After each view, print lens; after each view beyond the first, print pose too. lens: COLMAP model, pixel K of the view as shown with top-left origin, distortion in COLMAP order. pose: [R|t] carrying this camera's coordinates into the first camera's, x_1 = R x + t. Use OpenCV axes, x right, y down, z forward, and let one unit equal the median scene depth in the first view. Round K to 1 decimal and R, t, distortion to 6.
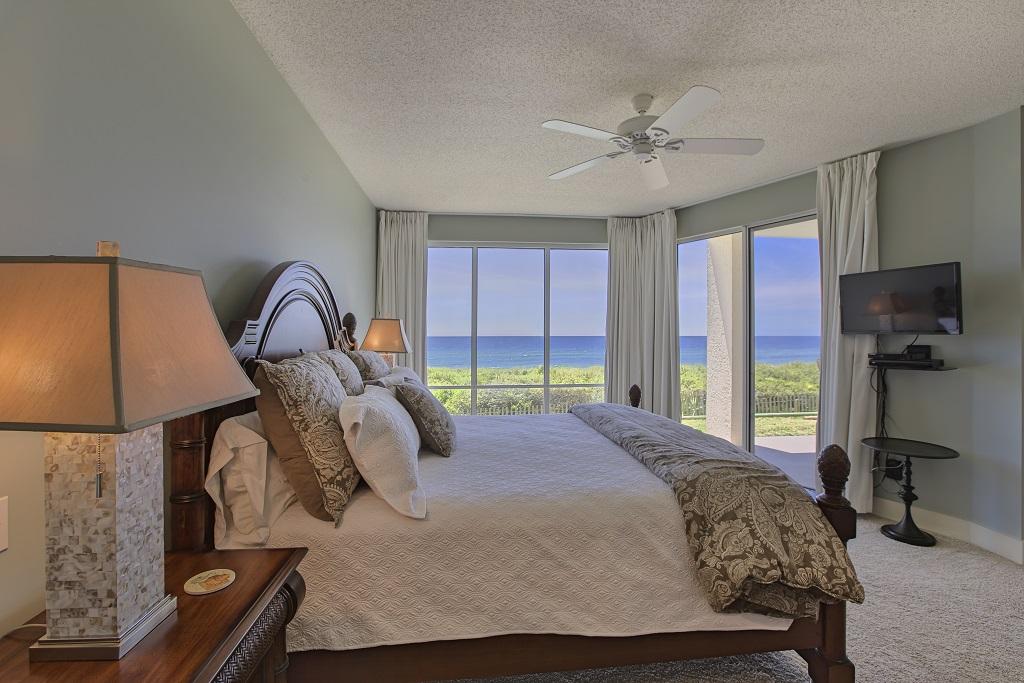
lens RADIAL K [[461.4, 0, 506.5], [0, 461.4, 340.9], [0, 0, 1]] dist [-0.029063, 0.000192]
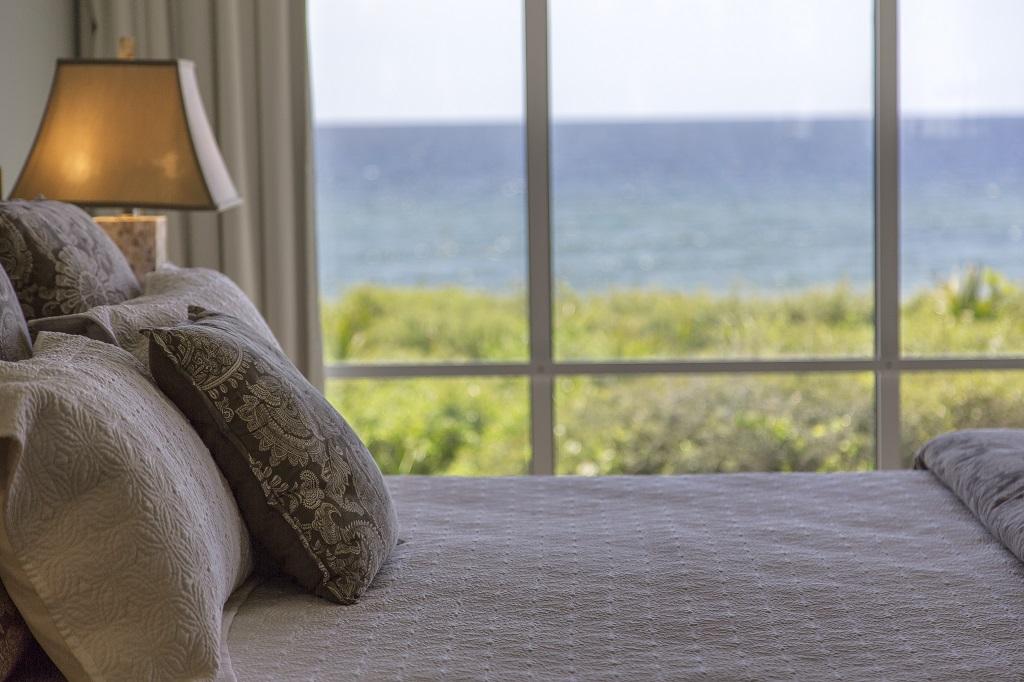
lens RADIAL K [[2723.3, 0, 512.8], [0, 2723.3, 340.9], [0, 0, 1]] dist [0.174541, 0.000000]
pose [[0.991571, 0.000114, -0.129562, 0.148159], [0.009355, 0.997327, 0.072467, -0.008380], [0.129224, -0.073068, 0.988920, -0.458684]]
